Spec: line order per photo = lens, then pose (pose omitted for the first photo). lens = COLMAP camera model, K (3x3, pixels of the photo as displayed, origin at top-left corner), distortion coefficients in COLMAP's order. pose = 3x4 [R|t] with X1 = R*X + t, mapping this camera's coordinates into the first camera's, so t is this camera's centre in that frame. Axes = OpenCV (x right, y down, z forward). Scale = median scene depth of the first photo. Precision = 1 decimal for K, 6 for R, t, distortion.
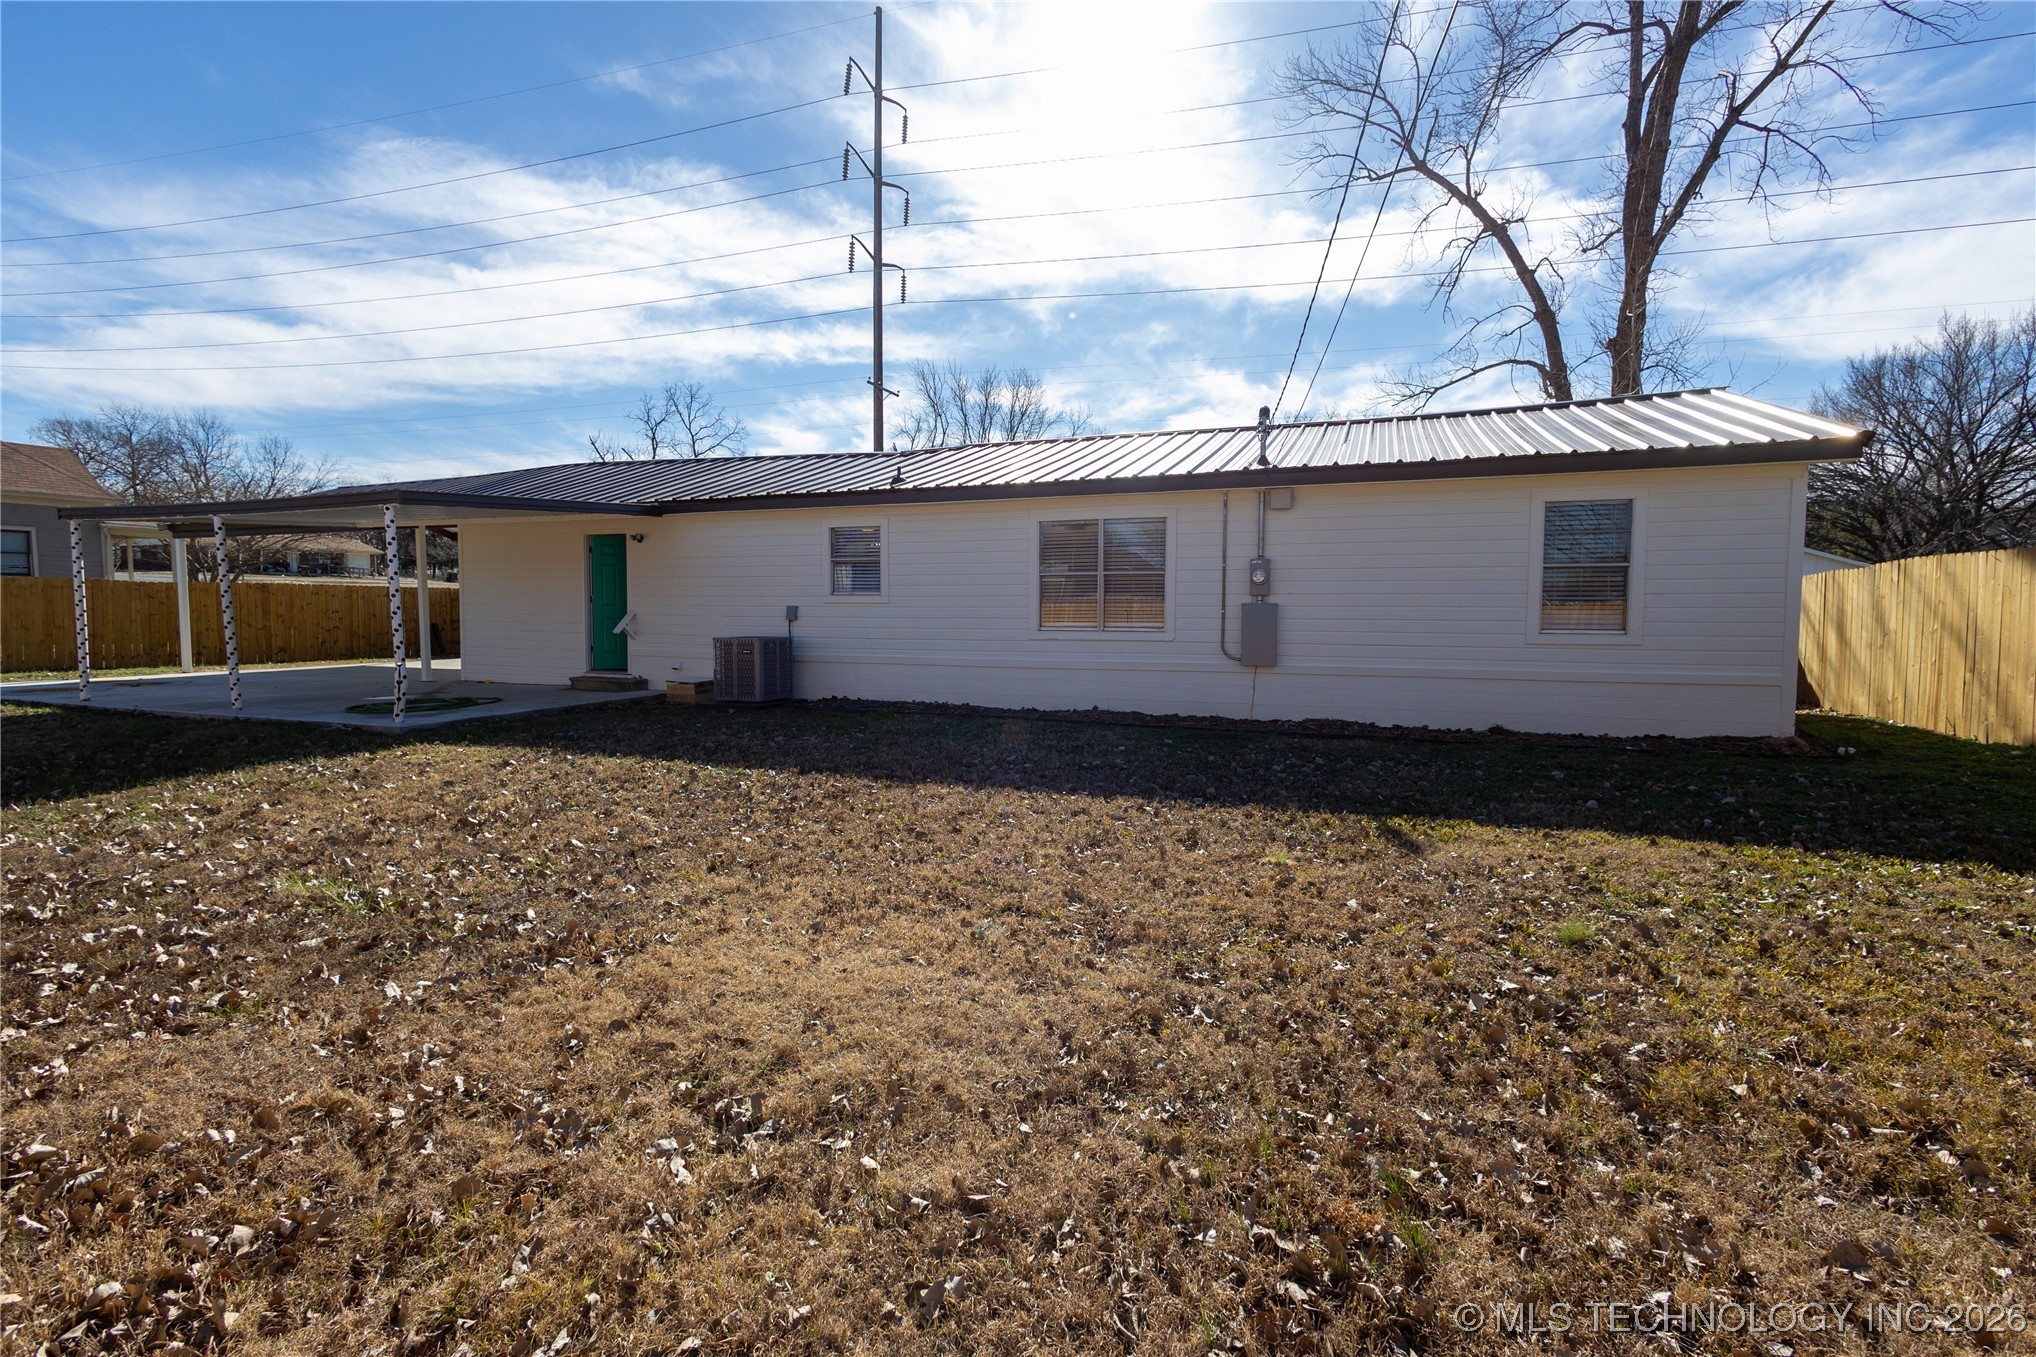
lens RADIAL K [[961.3, 0, 1018.0], [0, 961.3, 678.5], [0, 0, 1]] dist [0.048656, -0.009235]
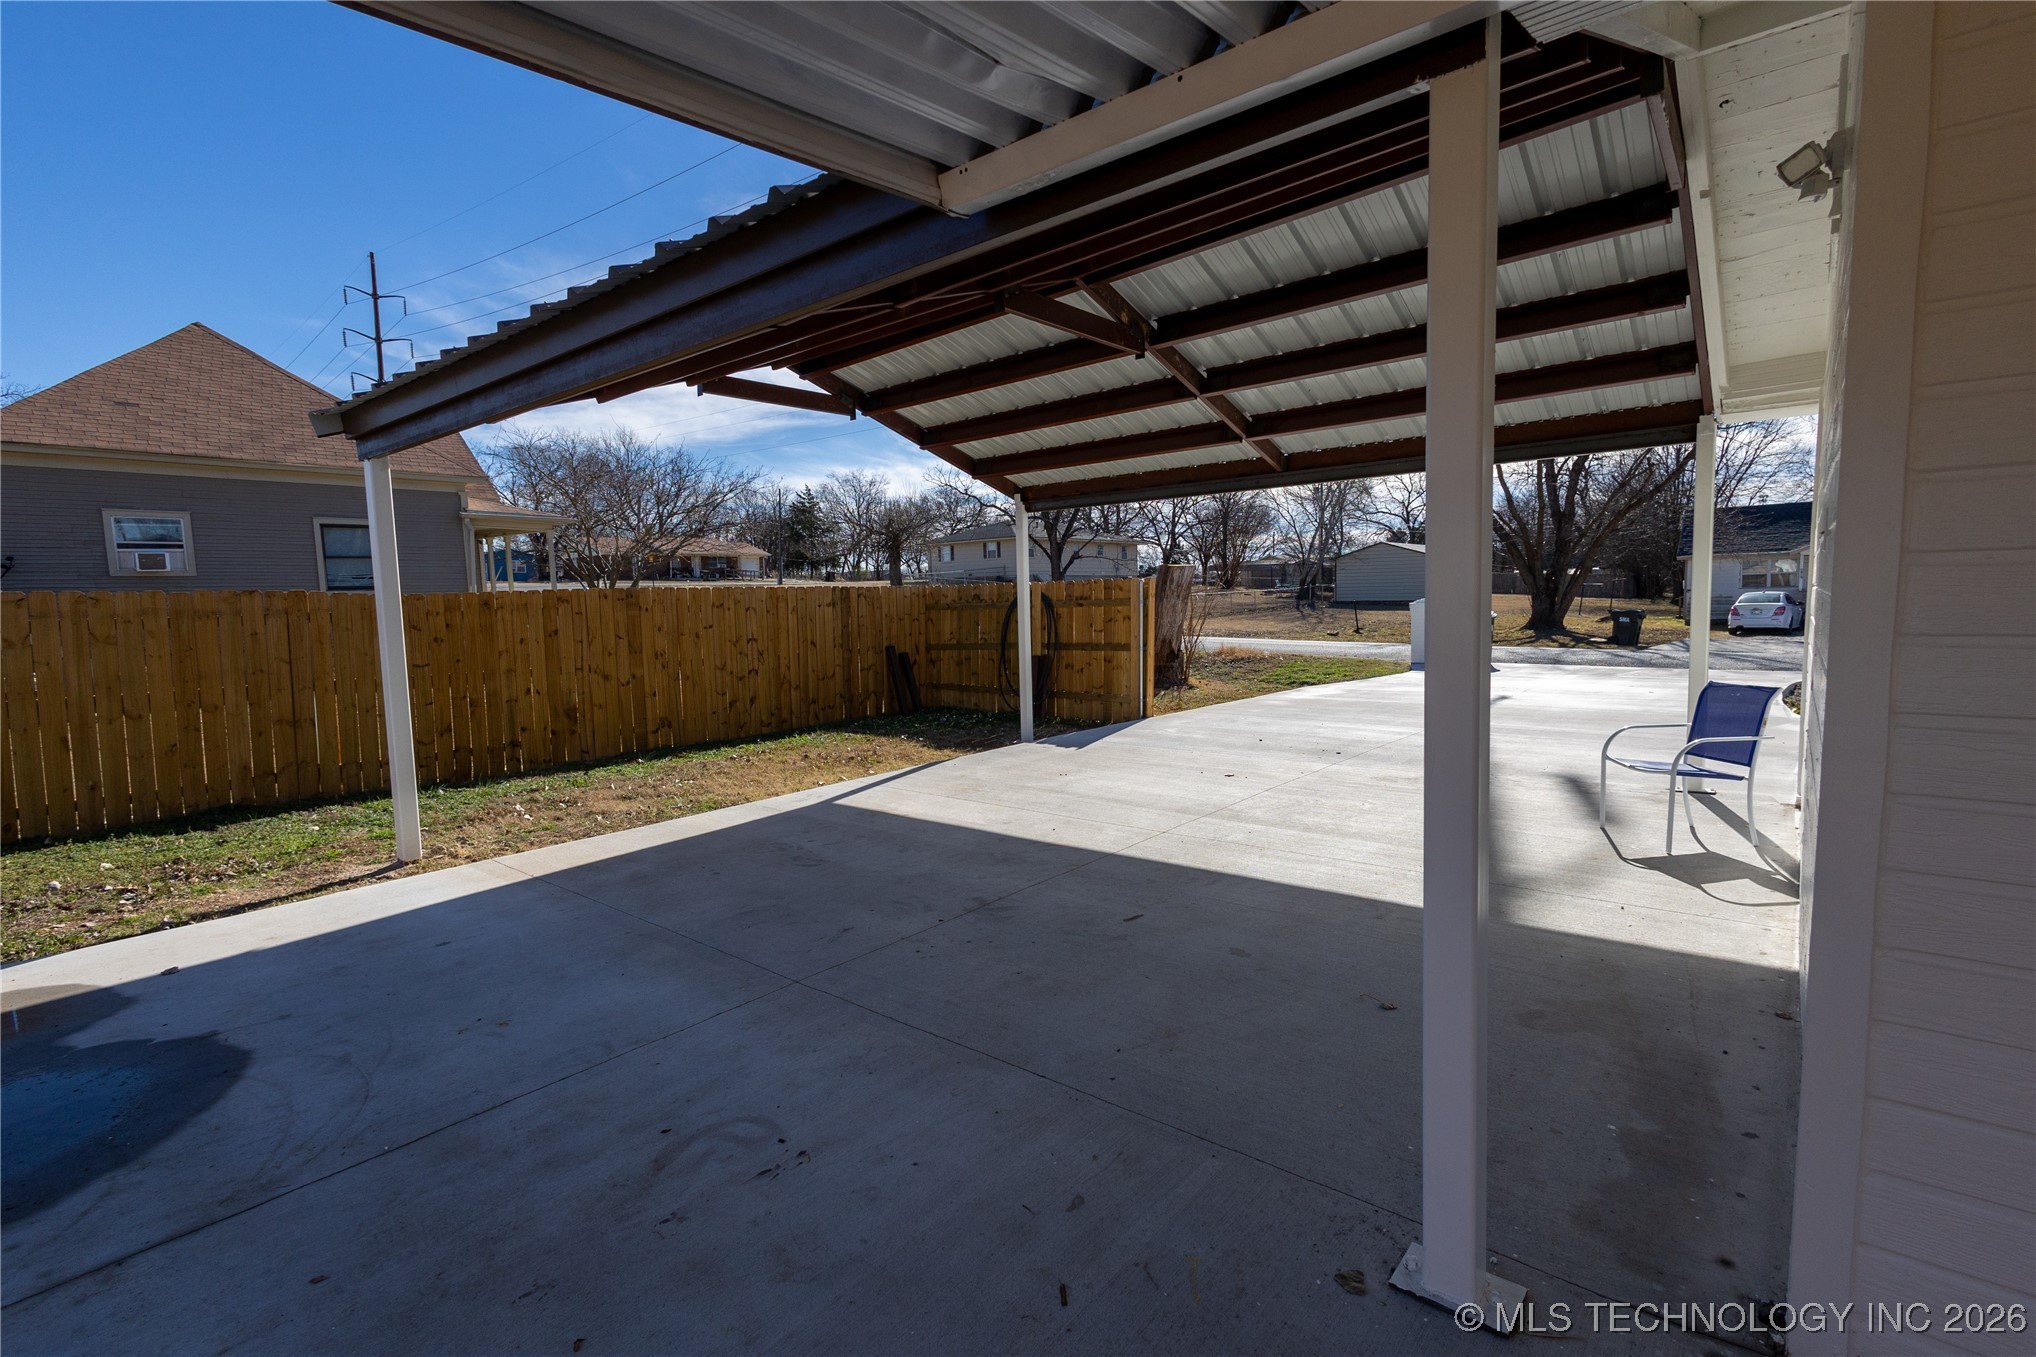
lens RADIAL K [[932.3, 0, 1018.9], [0, 932.3, 676.2], [0, 0, 1]] dist [0.005840, -0.000729]
pose [[0.955296, -0.001201, -0.295650, -0.478002], [0.005437, 0.999894, 0.013506, -0.060608], [0.295602, -0.014510, 0.955201, 0.632436]]
